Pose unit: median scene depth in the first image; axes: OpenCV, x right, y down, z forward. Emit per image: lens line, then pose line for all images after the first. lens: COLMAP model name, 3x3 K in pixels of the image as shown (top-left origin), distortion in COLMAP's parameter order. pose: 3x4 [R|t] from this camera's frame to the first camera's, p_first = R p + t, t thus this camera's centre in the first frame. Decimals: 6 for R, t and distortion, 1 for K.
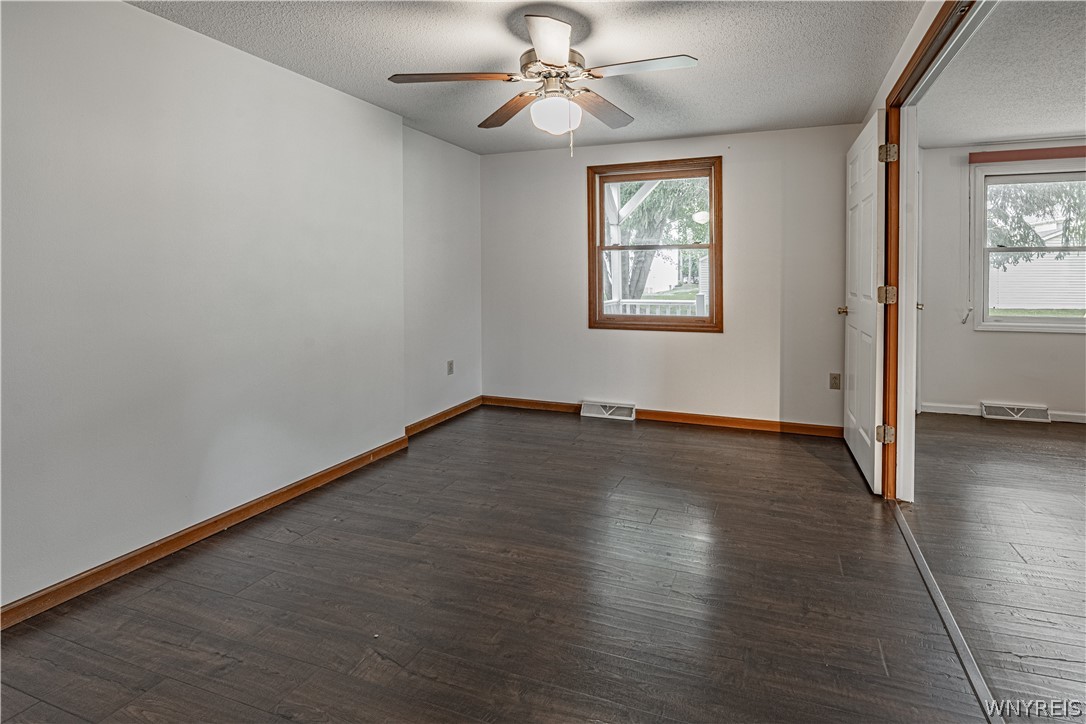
lens RADIAL K [[416.5, 0, 544.8], [0, 416.5, 278.6], [0, 0, 1]] dist [0.000237, 0.000060]
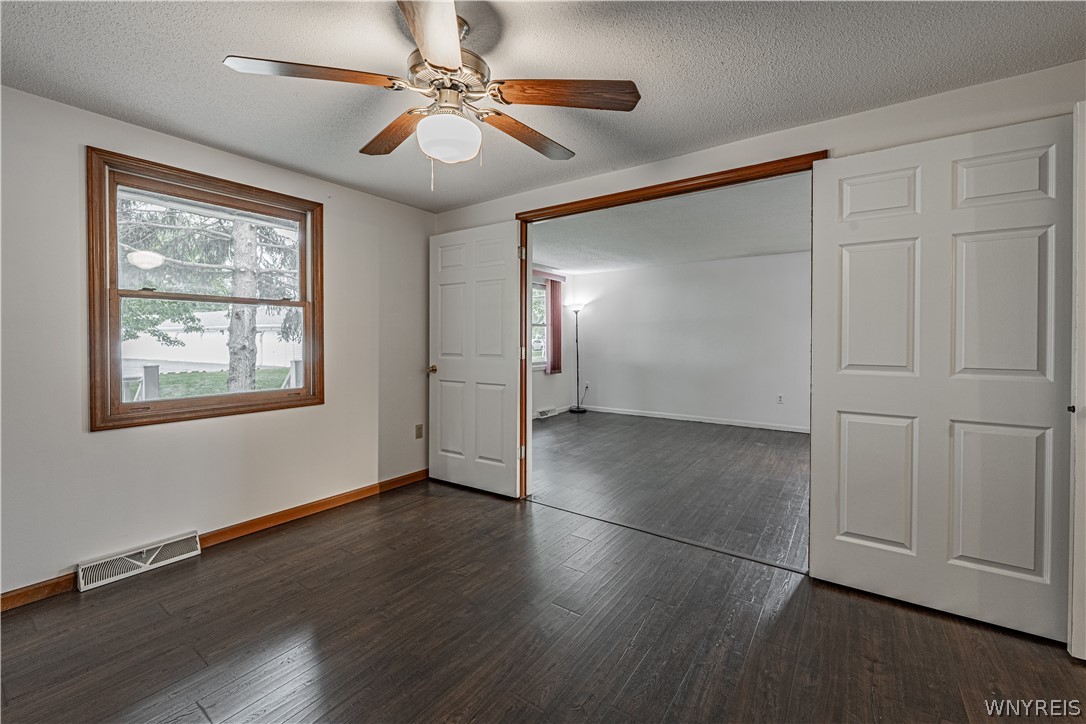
lens RADIAL K [[449.3, 0, 545.5], [0, 449.3, 339.4], [0, 0, 1]] dist [-0.001560, -0.000173]
pose [[0.298114, 0.002192, 0.954528, -0.344975], [0.006737, 0.999968, -0.004400, 0.000466], [-0.954506, 0.007743, 0.298090, 0.268311]]
